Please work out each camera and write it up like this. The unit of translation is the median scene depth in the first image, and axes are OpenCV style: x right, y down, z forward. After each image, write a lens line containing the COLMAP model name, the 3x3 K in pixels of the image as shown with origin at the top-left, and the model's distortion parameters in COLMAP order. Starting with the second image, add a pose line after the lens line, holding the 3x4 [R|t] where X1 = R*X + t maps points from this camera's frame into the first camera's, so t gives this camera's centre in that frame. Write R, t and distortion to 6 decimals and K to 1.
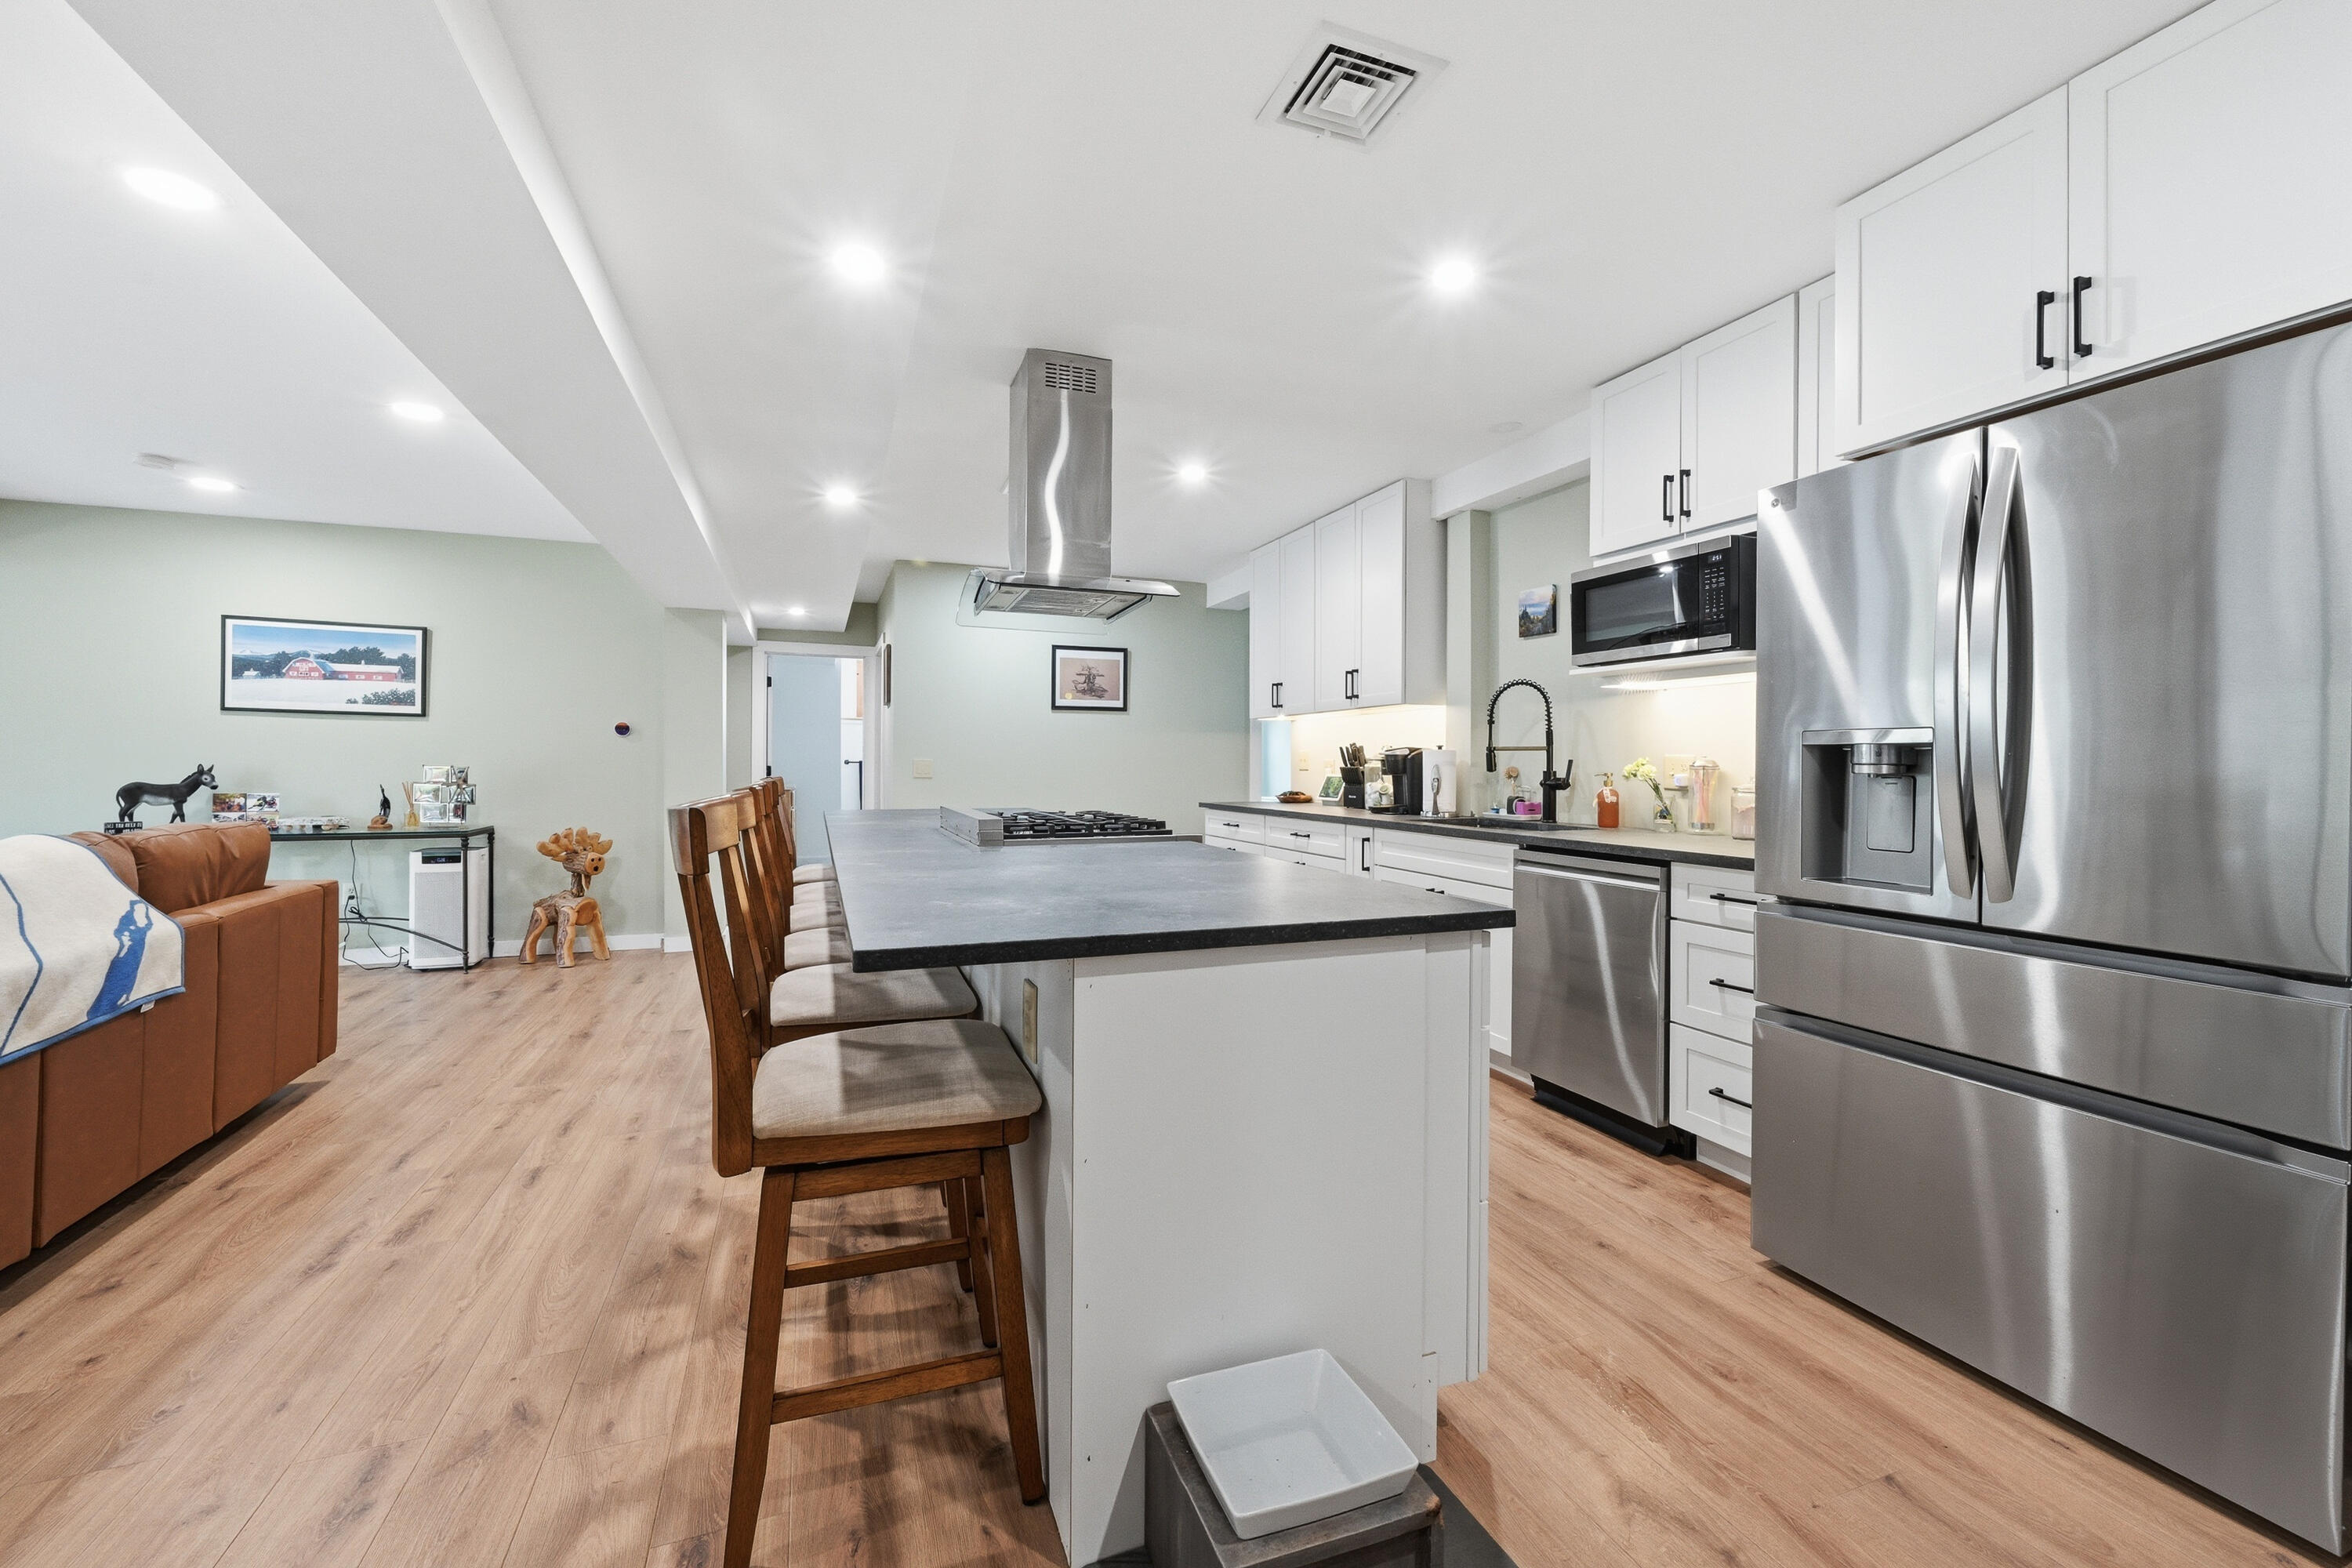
lens RADIAL K [[945.0, 0, 1173.9], [0, 945.0, 775.4], [0, 0, 1]] dist [0.000021, 0.000050]
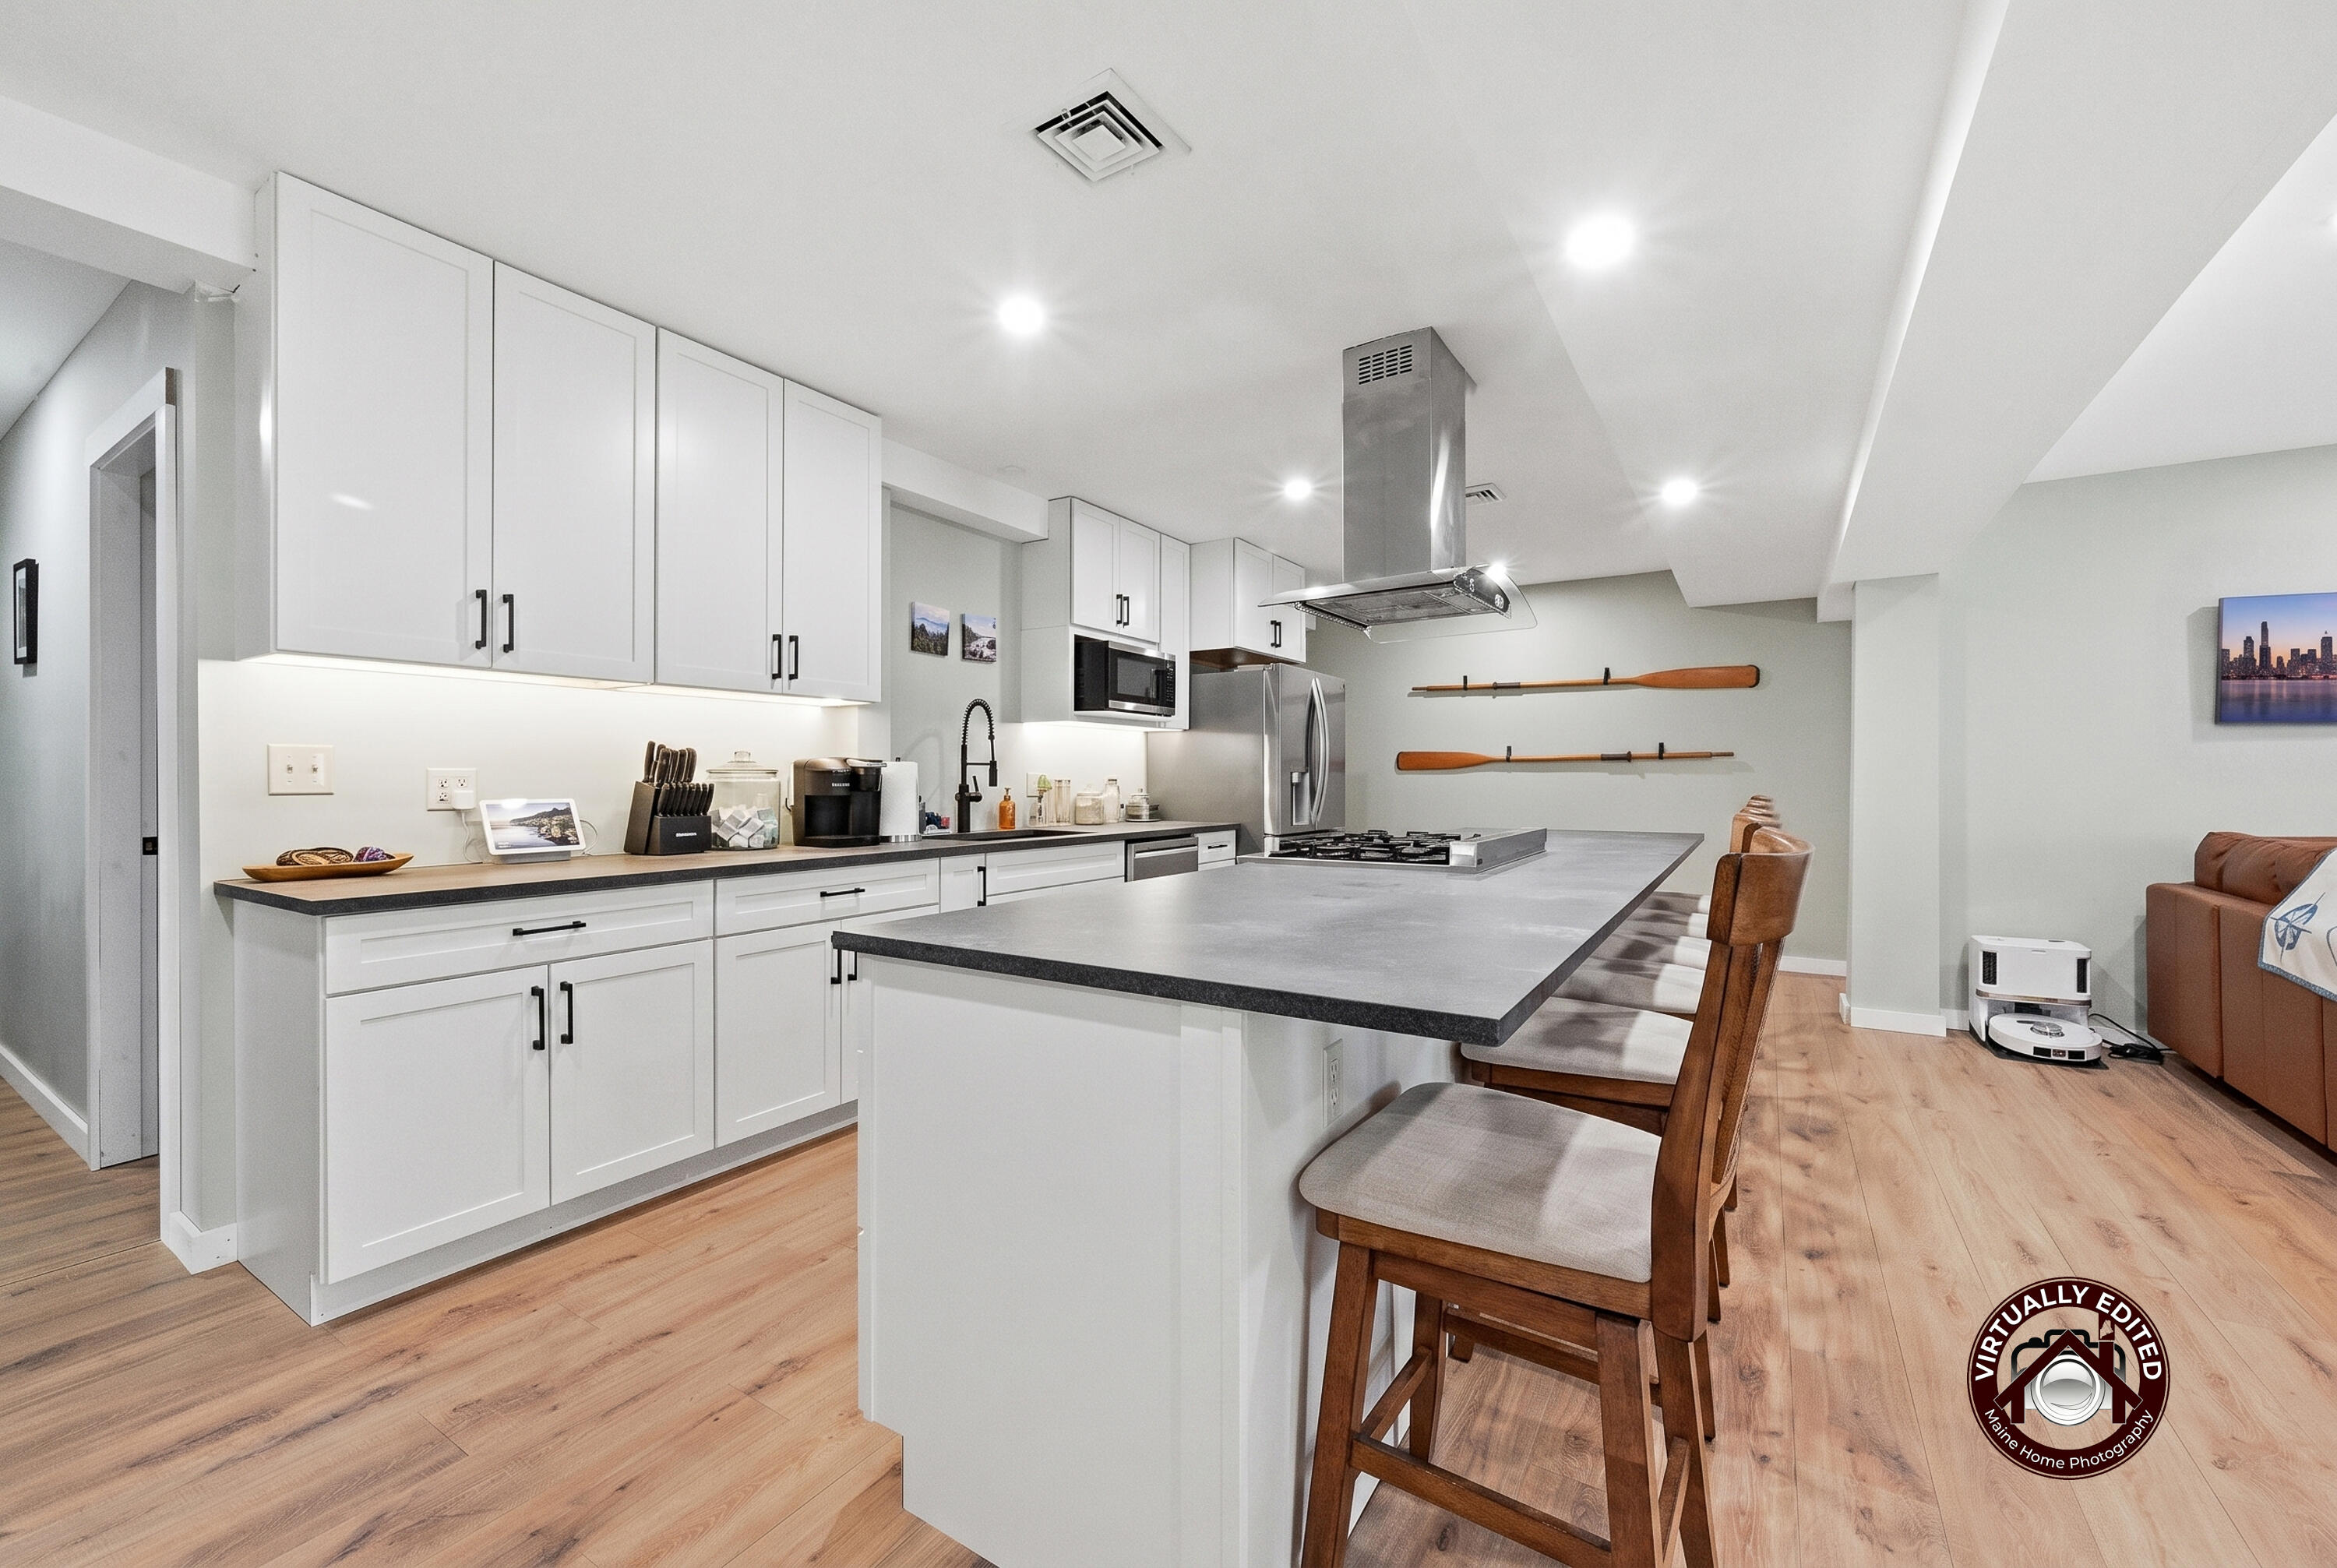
lens RADIAL K [[938.9, 0, 1166.4], [0, 938.9, 775.4], [0, 0, 1]] dist [0.000021, 0.000050]
pose [[-0.595876, -0.002430, 0.803073, -0.544546], [0.006048, 0.999953, 0.007513, -0.019740], [-0.803054, 0.009334, -0.595833, 1.306703]]
